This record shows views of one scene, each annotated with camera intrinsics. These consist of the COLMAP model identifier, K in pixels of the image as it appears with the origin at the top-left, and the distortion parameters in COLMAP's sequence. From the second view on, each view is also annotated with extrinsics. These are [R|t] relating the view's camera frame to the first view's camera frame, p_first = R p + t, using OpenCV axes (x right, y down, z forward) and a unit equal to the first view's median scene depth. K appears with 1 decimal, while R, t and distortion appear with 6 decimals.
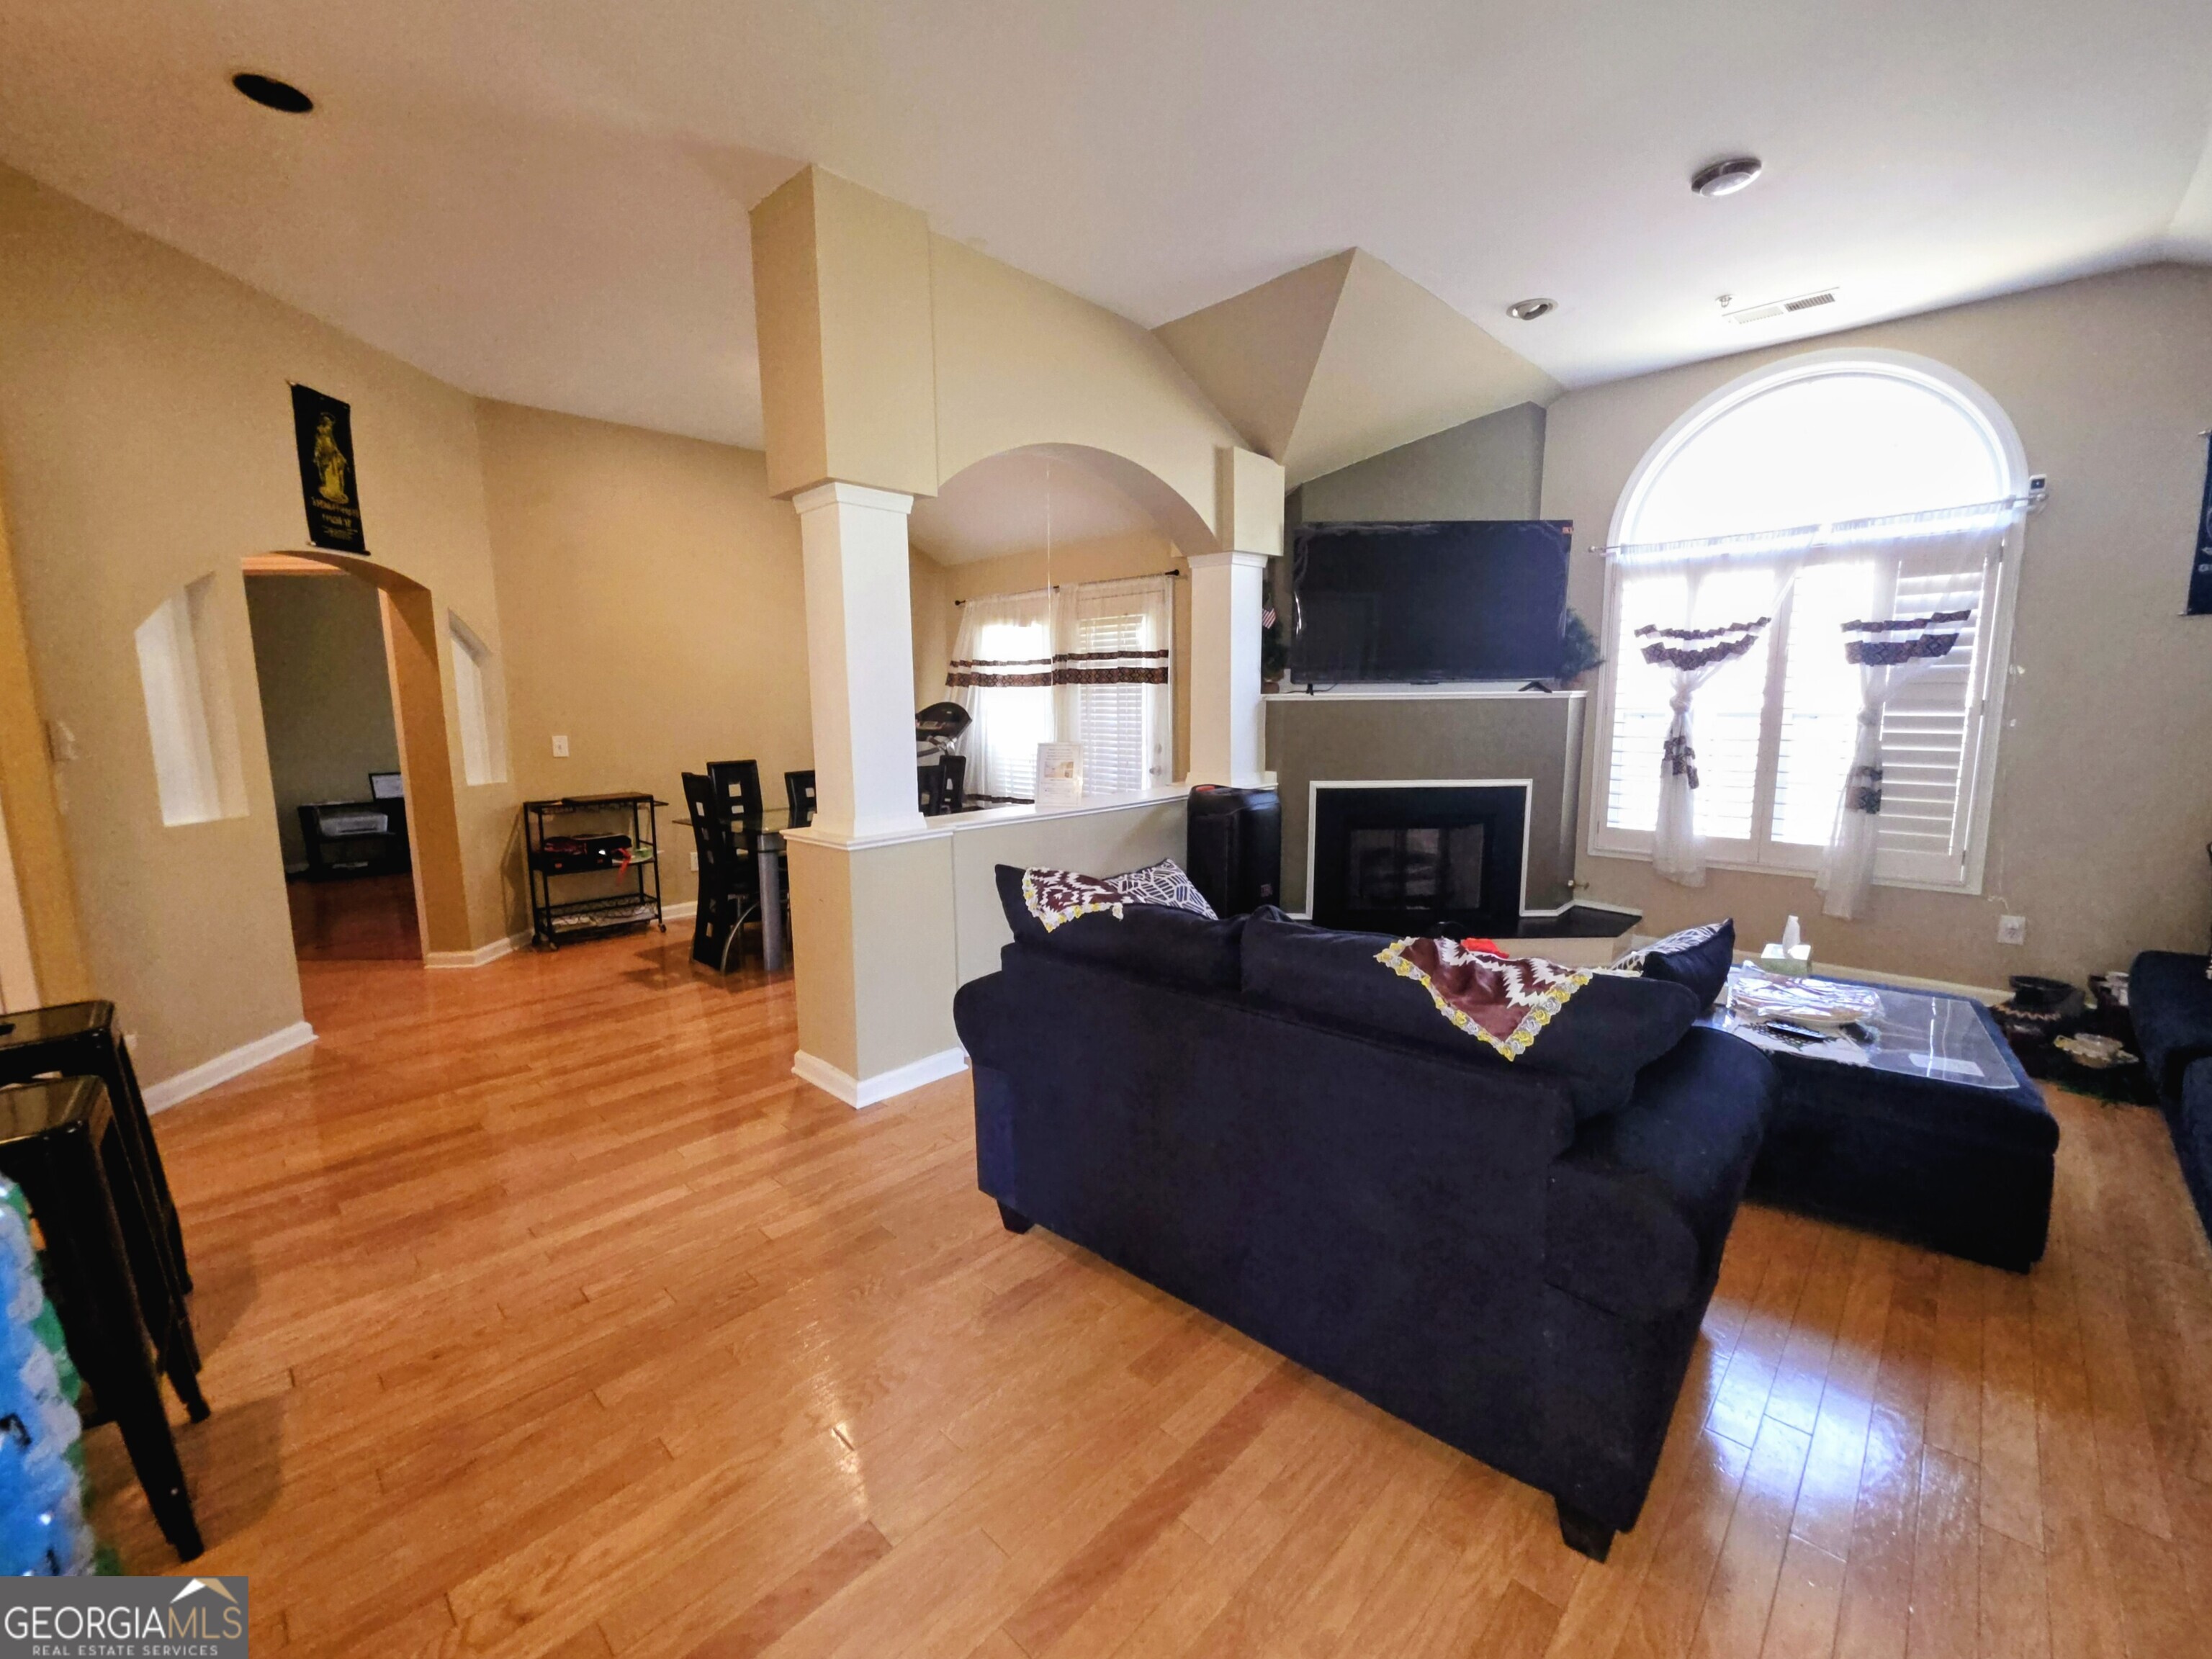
lens RADIAL K [[897.5, 0, 1114.2], [0, 897.5, 827.1], [0, 0, 1]] dist [0.001063, 0.000089]
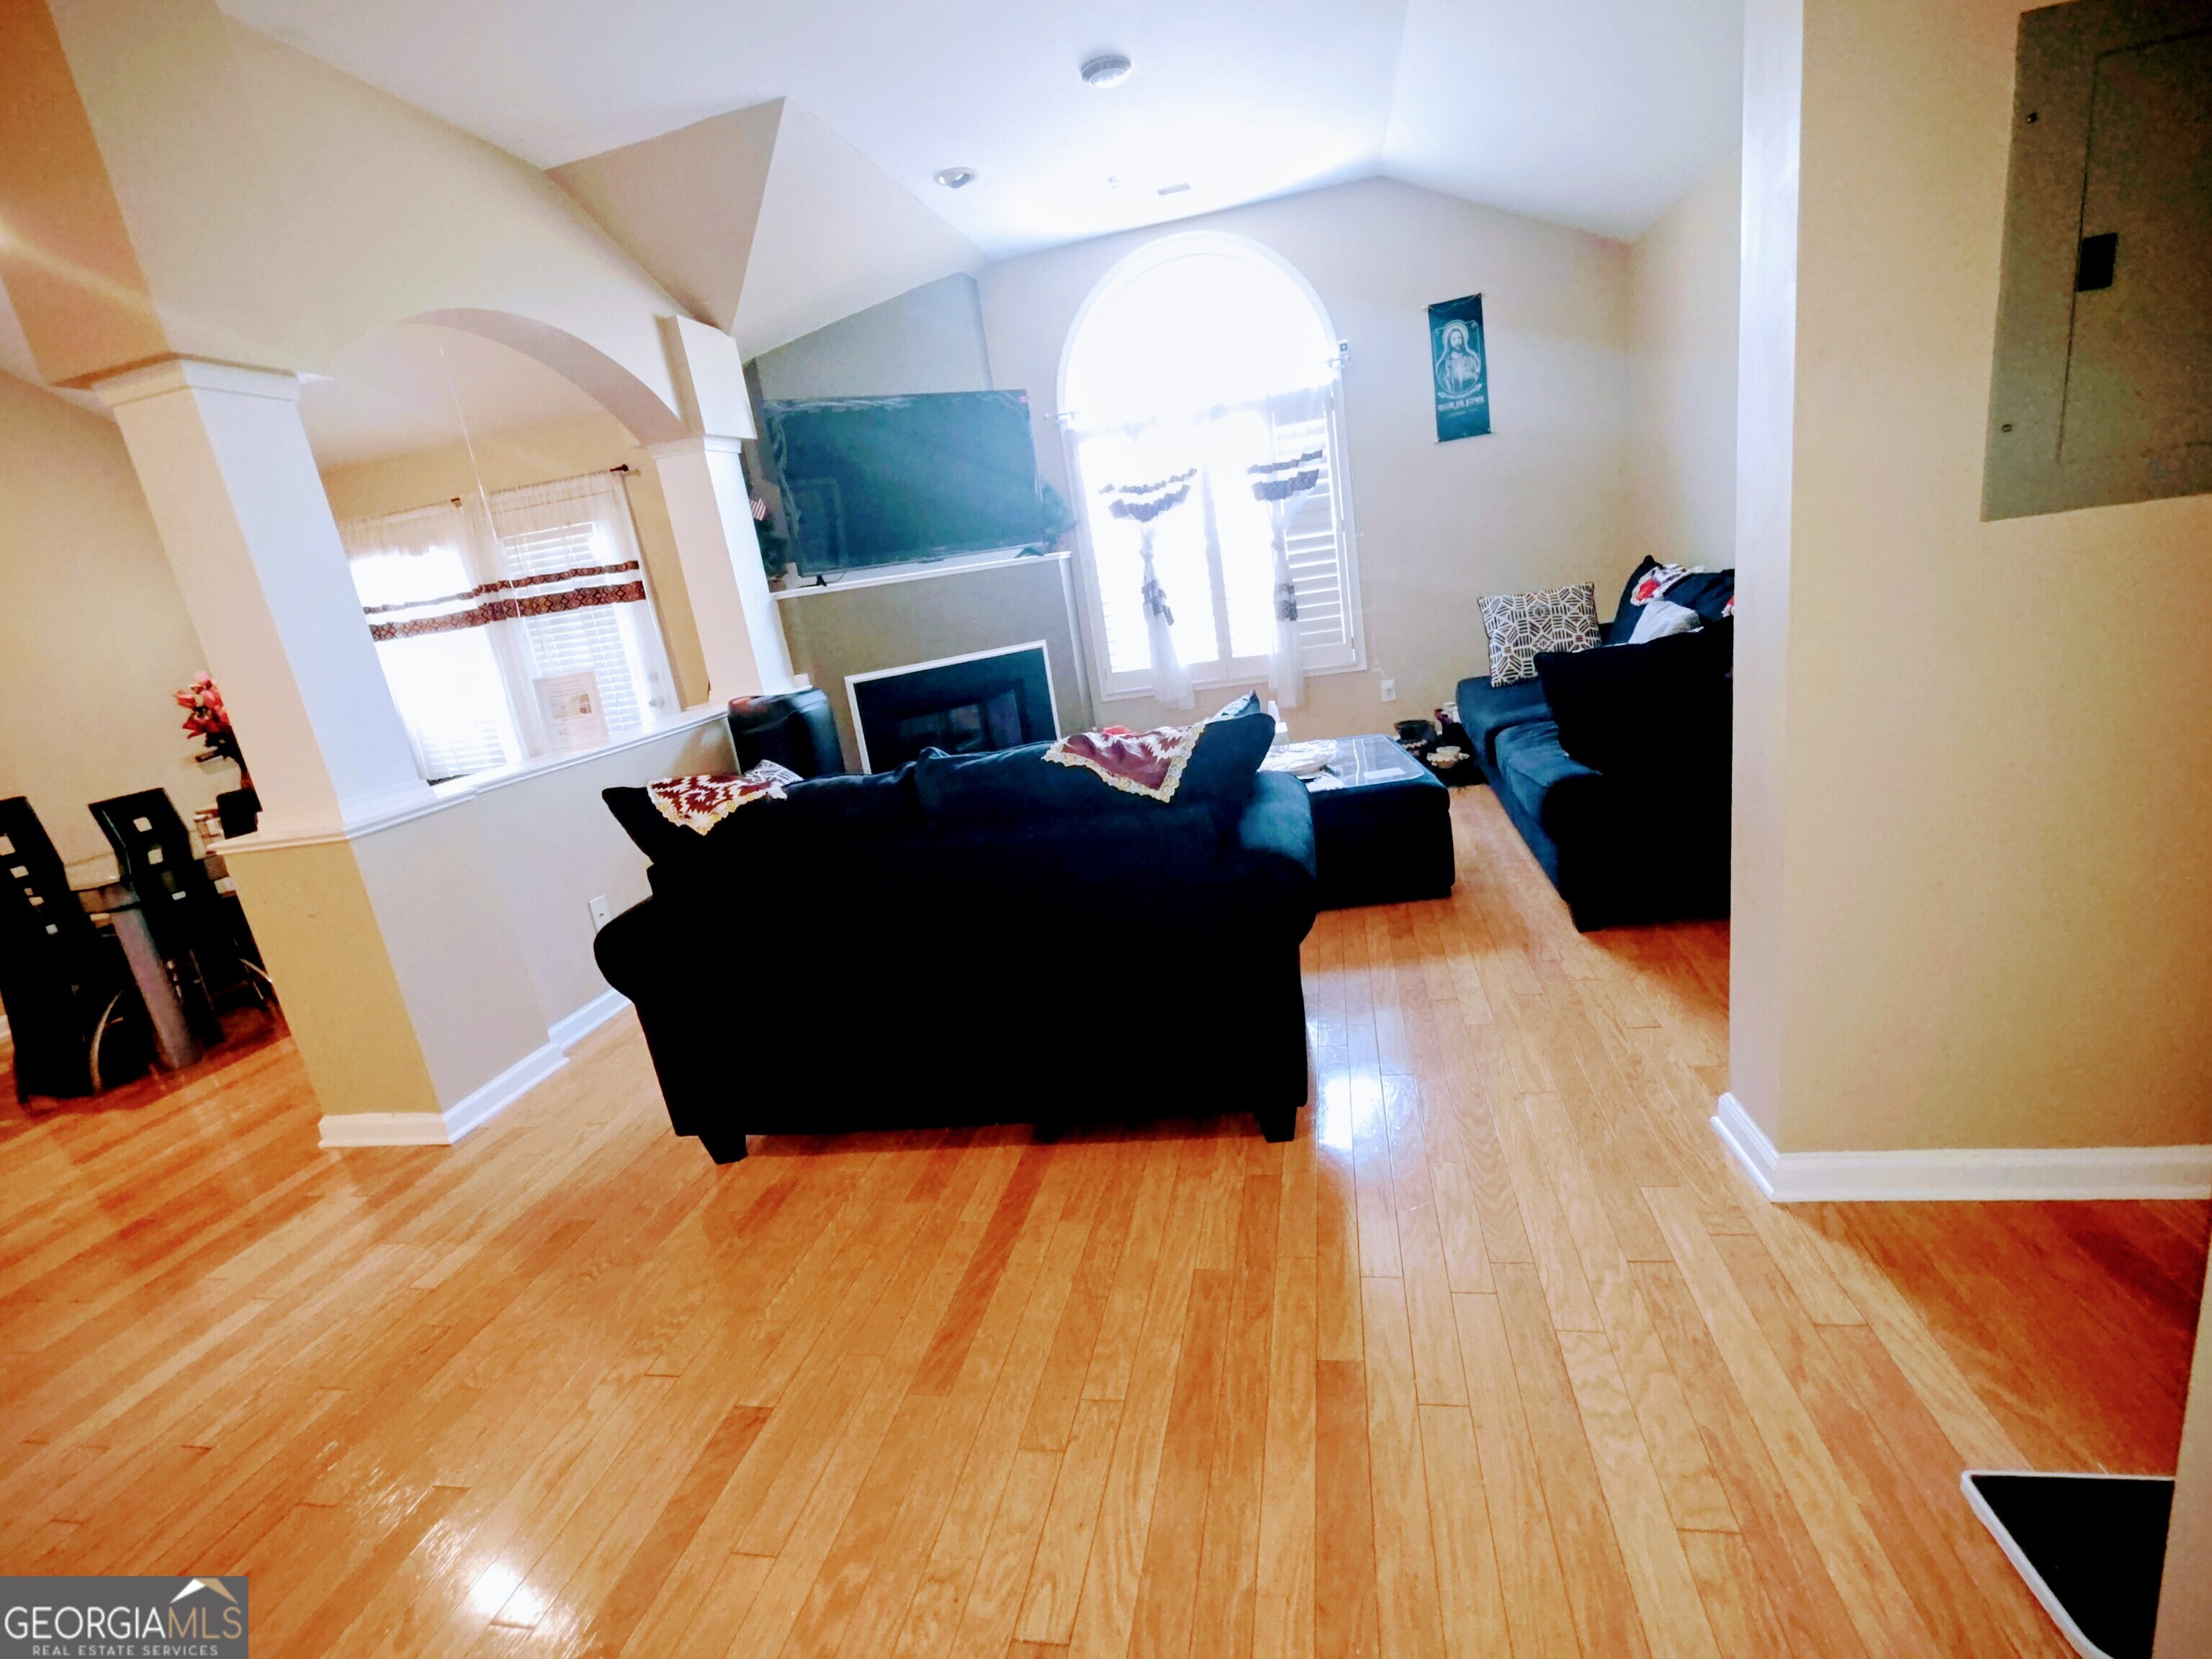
lens RADIAL K [[985.6, 0, 1109.6], [0, 985.6, 823.9], [0, 0, 1]] dist [0.002562, -0.002029]
pose [[0.838374, -0.246222, 0.486317, -0.103679], [0.211590, 0.969210, 0.125946, 0.030552], [-0.502354, -0.002690, 0.864658, -0.057805]]
